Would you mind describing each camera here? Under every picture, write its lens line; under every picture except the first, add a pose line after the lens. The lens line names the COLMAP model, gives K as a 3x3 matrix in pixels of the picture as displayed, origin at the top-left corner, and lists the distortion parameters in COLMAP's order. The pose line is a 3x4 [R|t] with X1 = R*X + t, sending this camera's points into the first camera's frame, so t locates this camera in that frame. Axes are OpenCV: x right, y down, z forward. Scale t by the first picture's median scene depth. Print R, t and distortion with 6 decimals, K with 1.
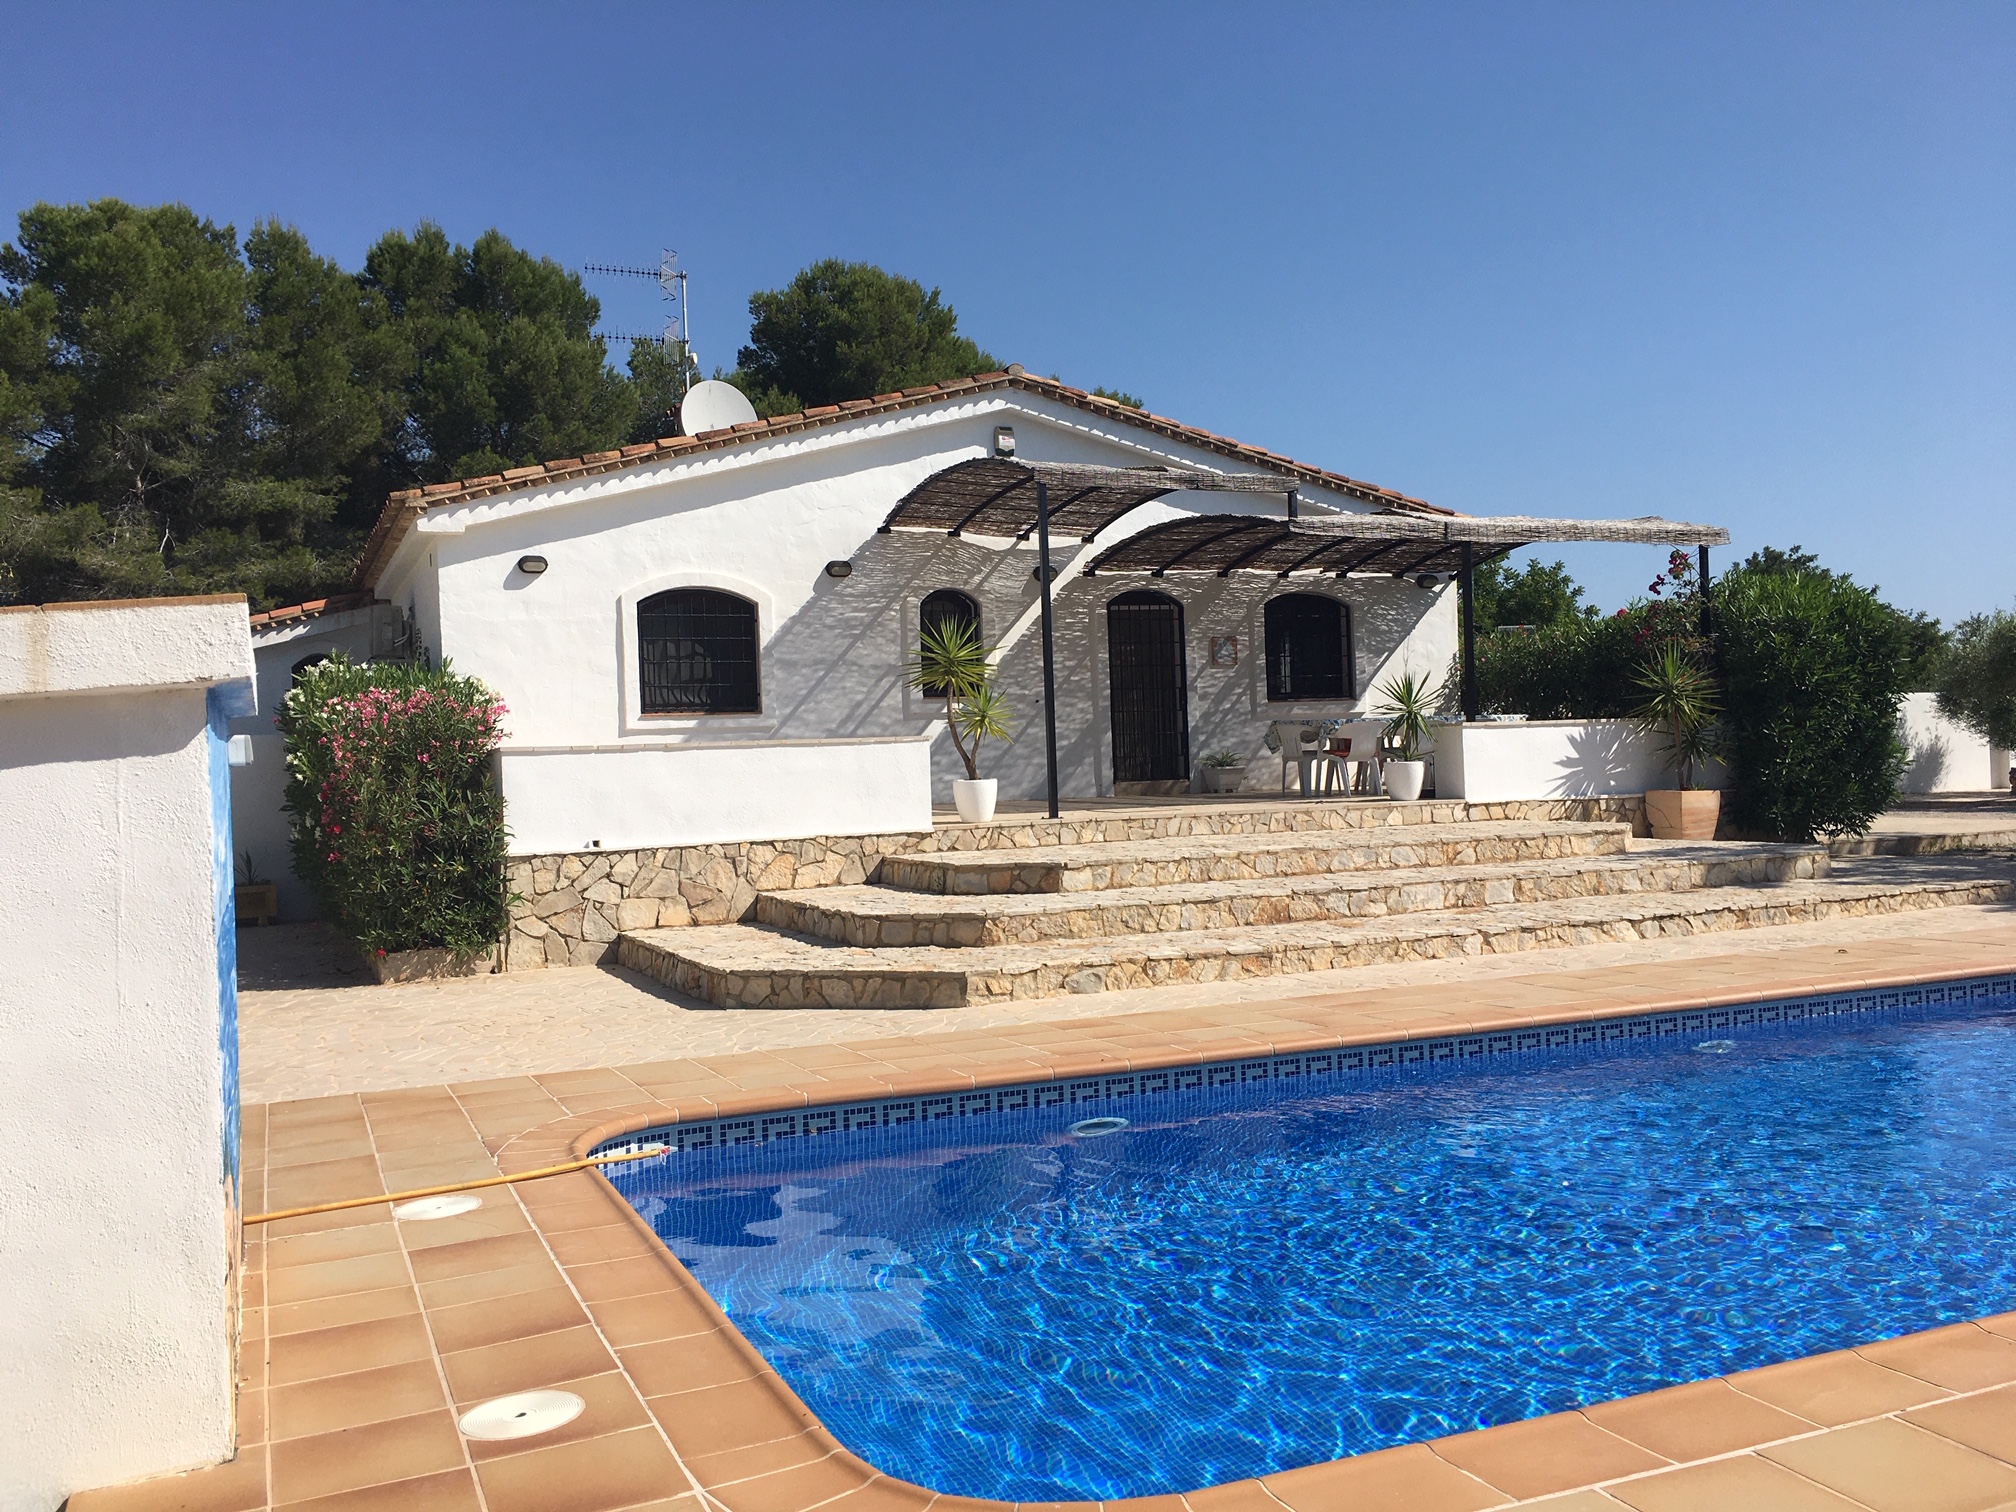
lens RADIAL K [[1719.4, 0, 1011.4], [0, 1719.4, 754.6], [0, 0, 1]] dist [0.075589, -0.090396]
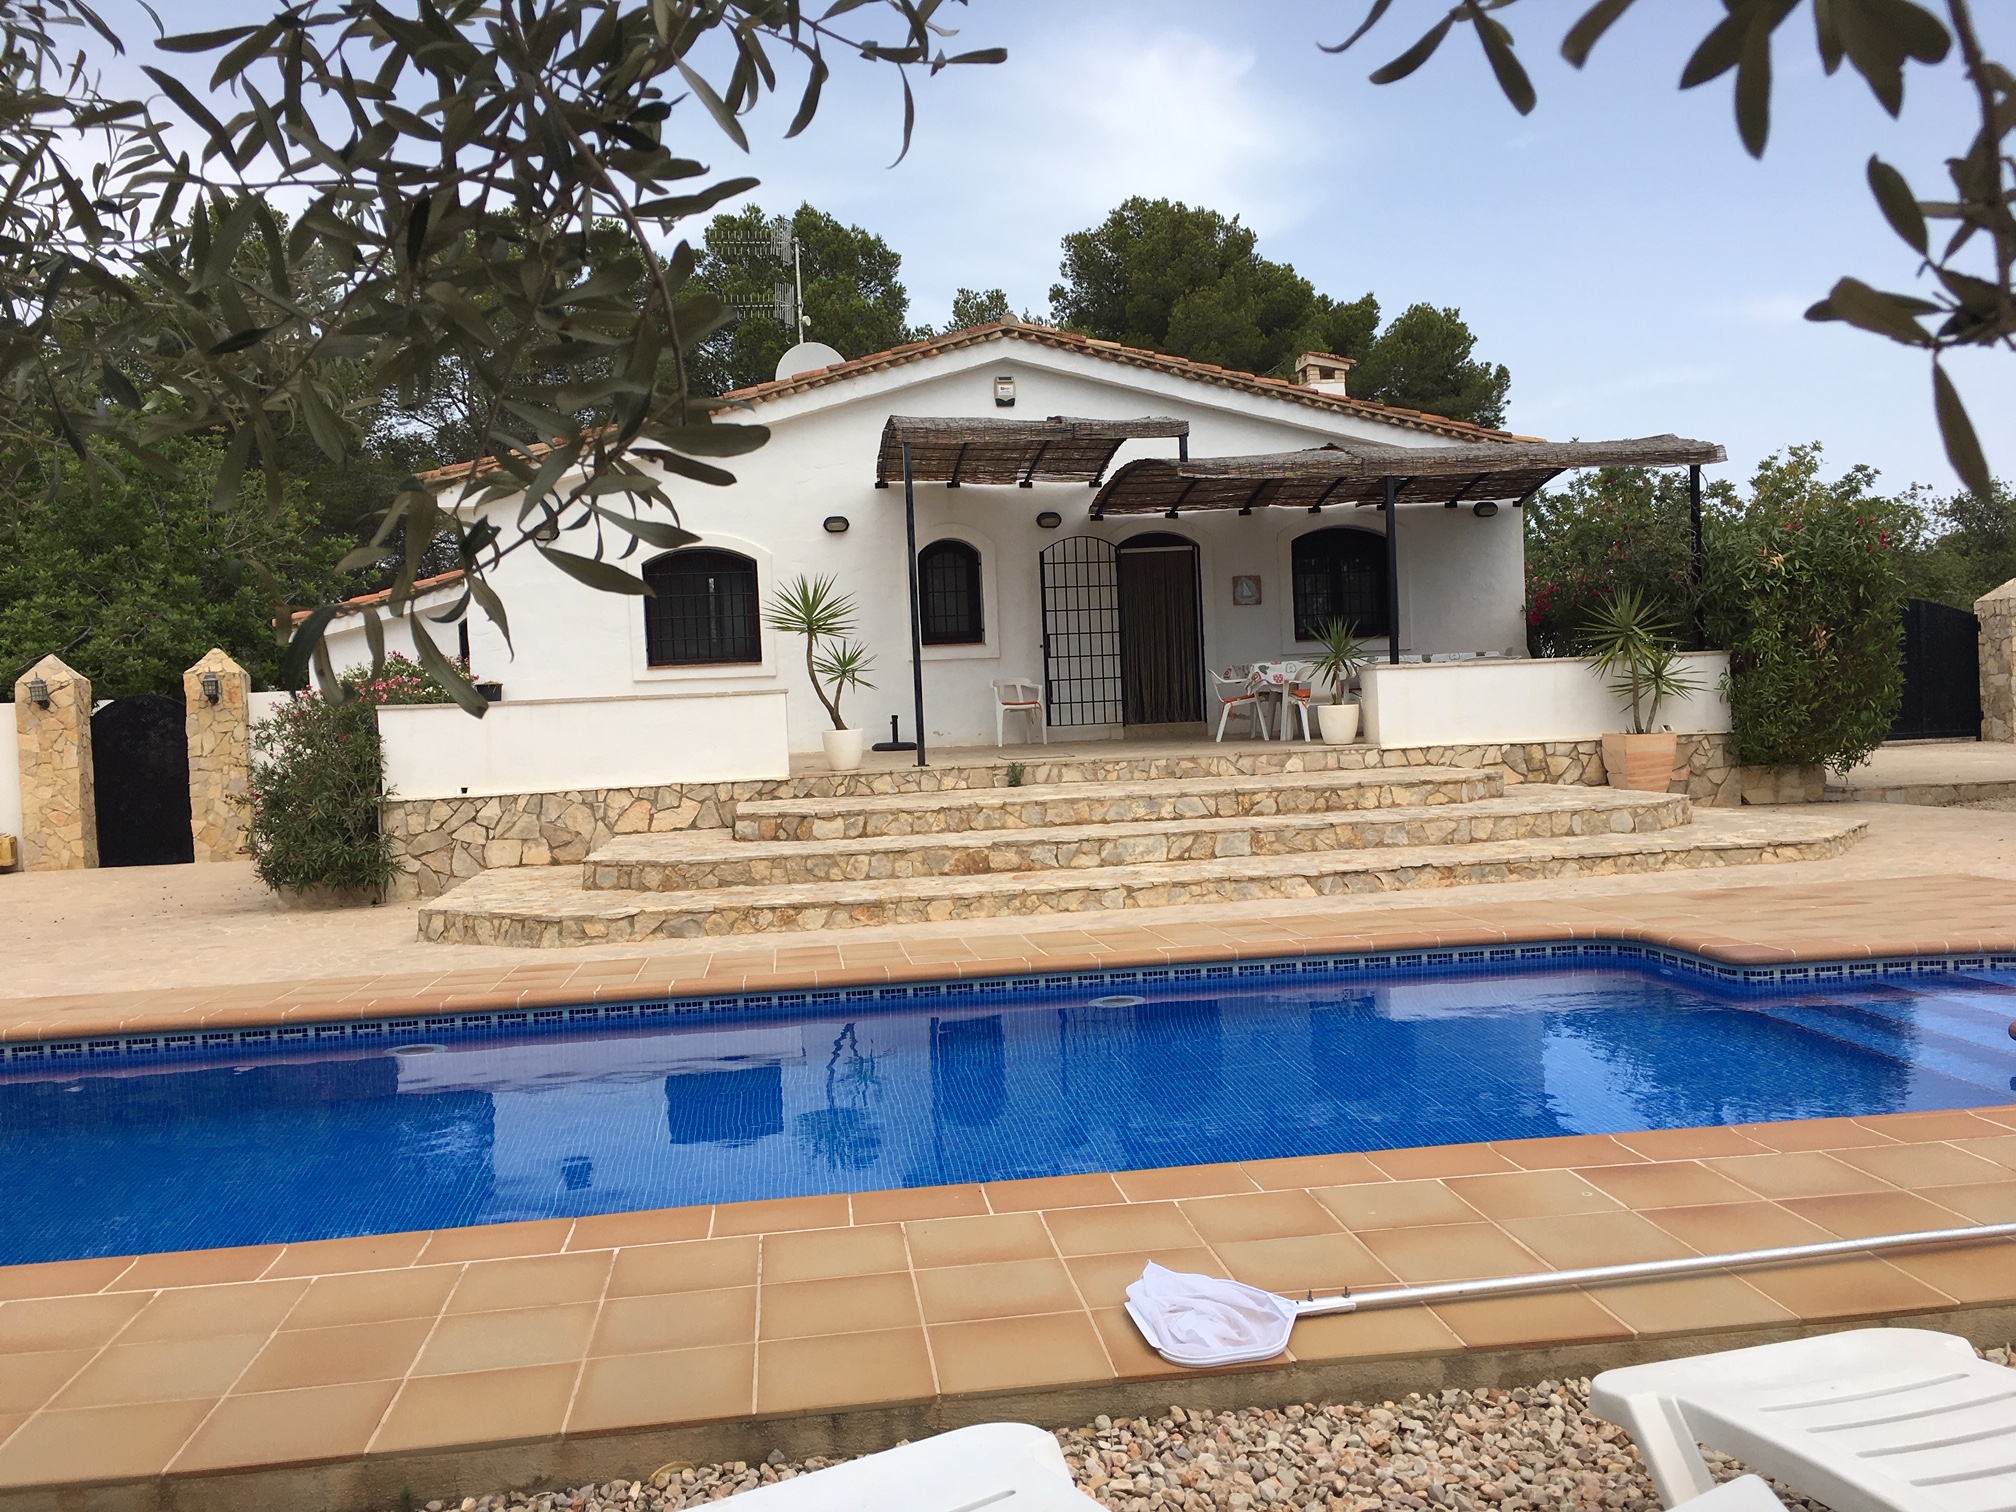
lens RADIAL K [[1723.2, 0, 1012.3], [0, 1723.2, 758.0], [0, 0, 1]] dist [0.058695, 0.001443]
pose [[0.962766, 0.000090, -0.270334, 0.293816], [0.012201, 0.998967, 0.043784, -0.010501], [0.270059, -0.045452, 0.961770, 0.010243]]
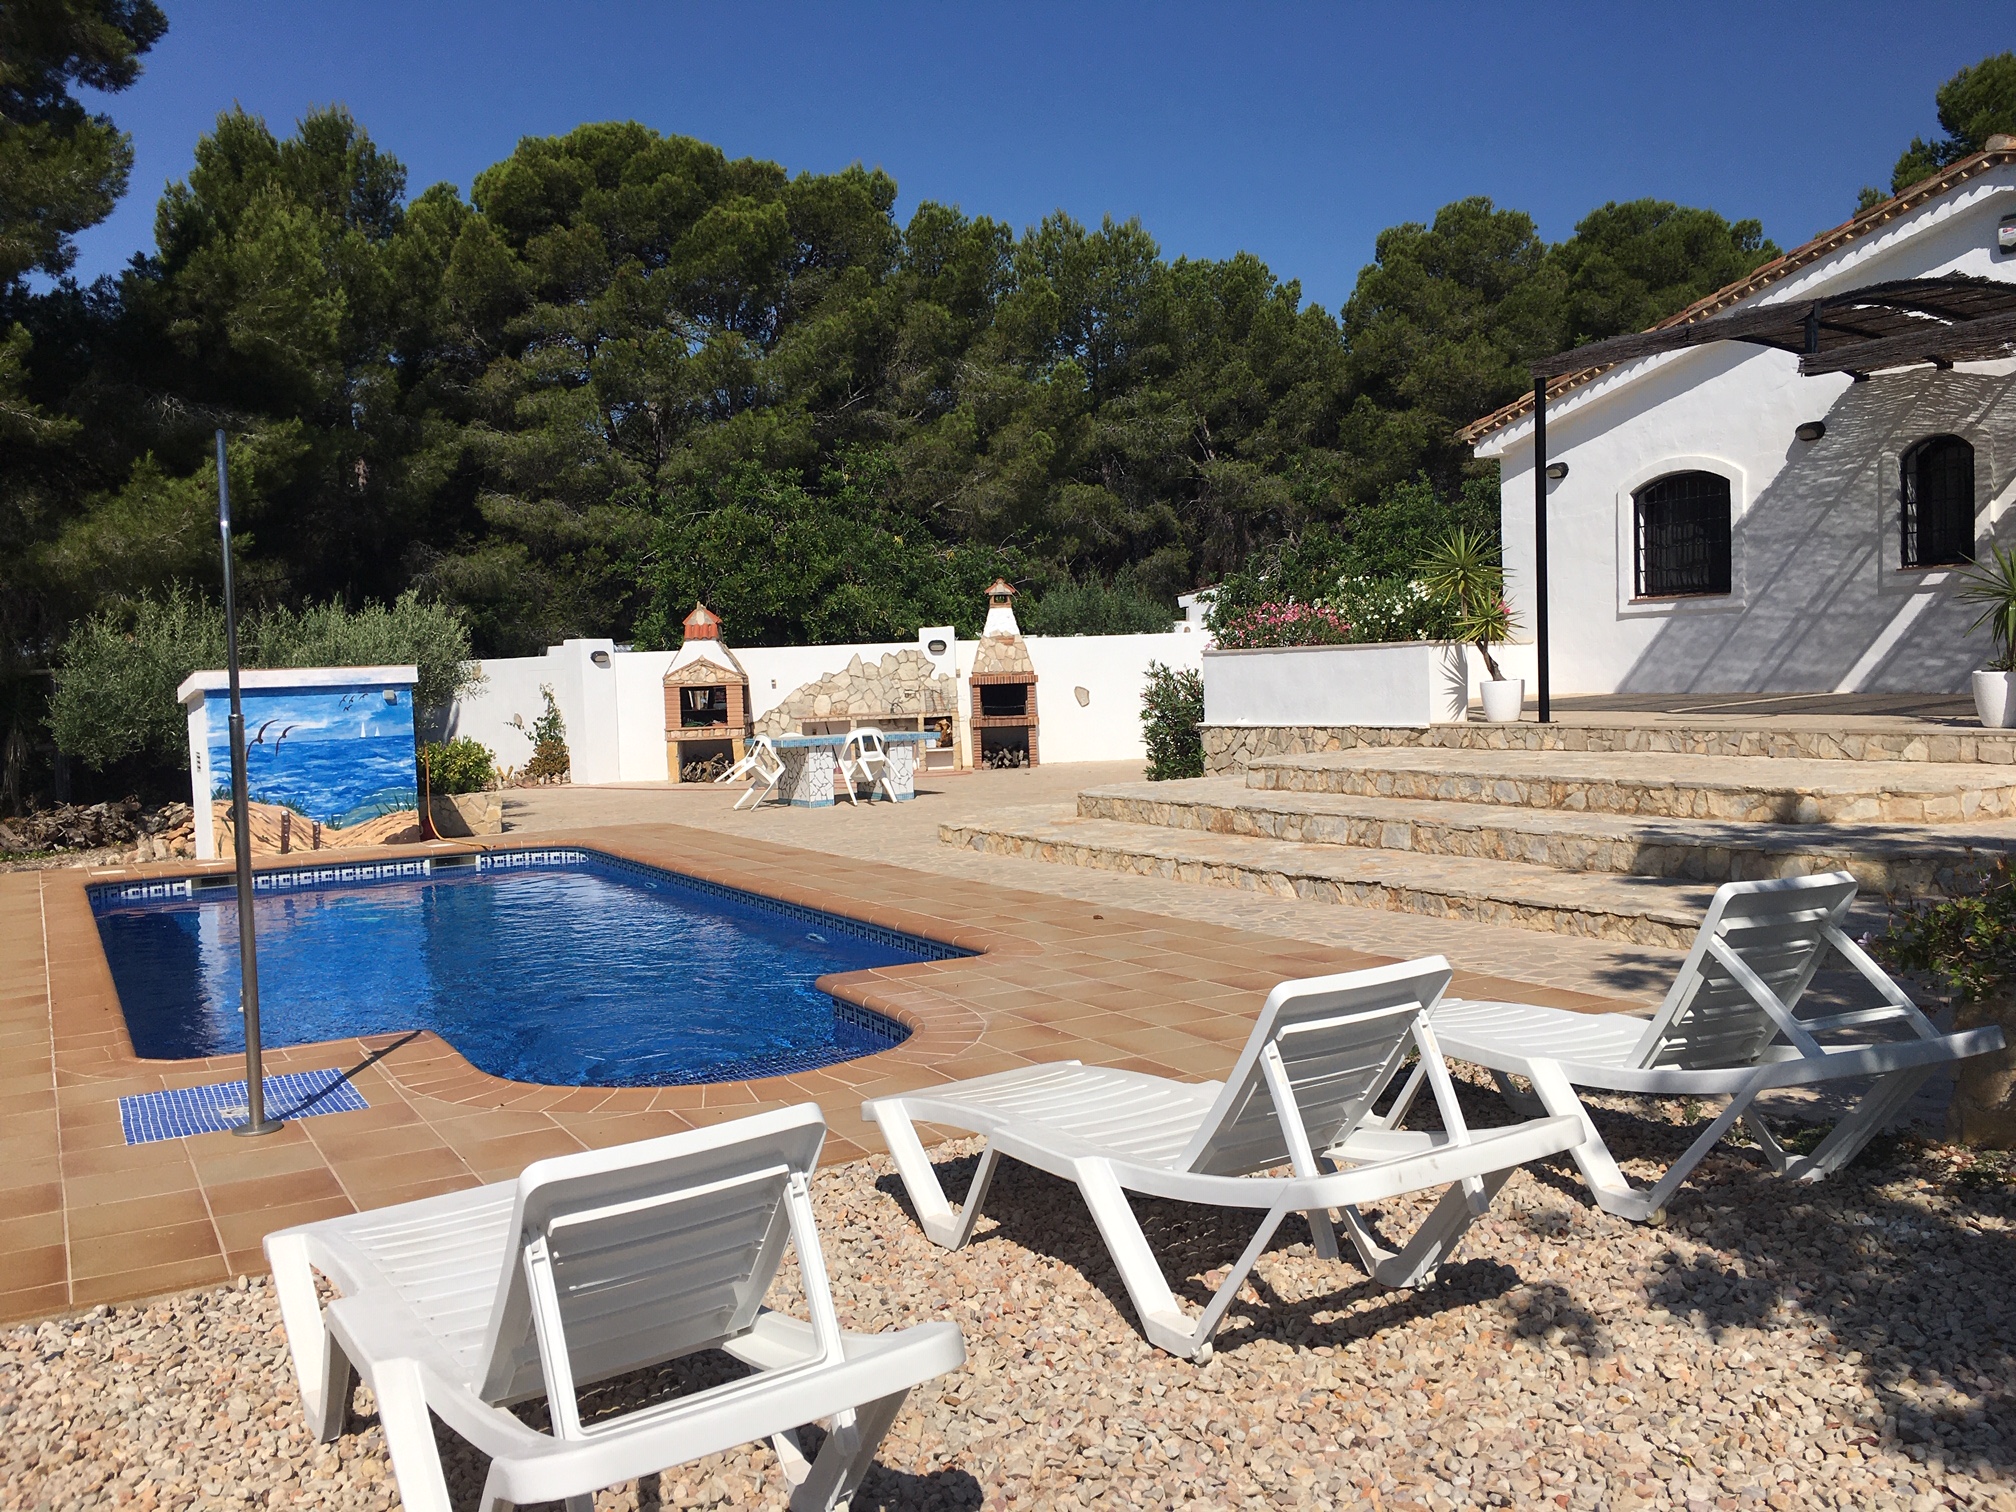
lens RADIAL K [[1725.1, 0, 986.7], [0, 1725.1, 741.4], [0, 0, 1]] dist [0.079600, -0.114158]
pose [[0.100530, 0.074323, -0.992154, 0.799369], [0.039028, 0.996144, 0.078577, -0.034886], [0.994168, -0.046621, 0.097241, 0.479375]]
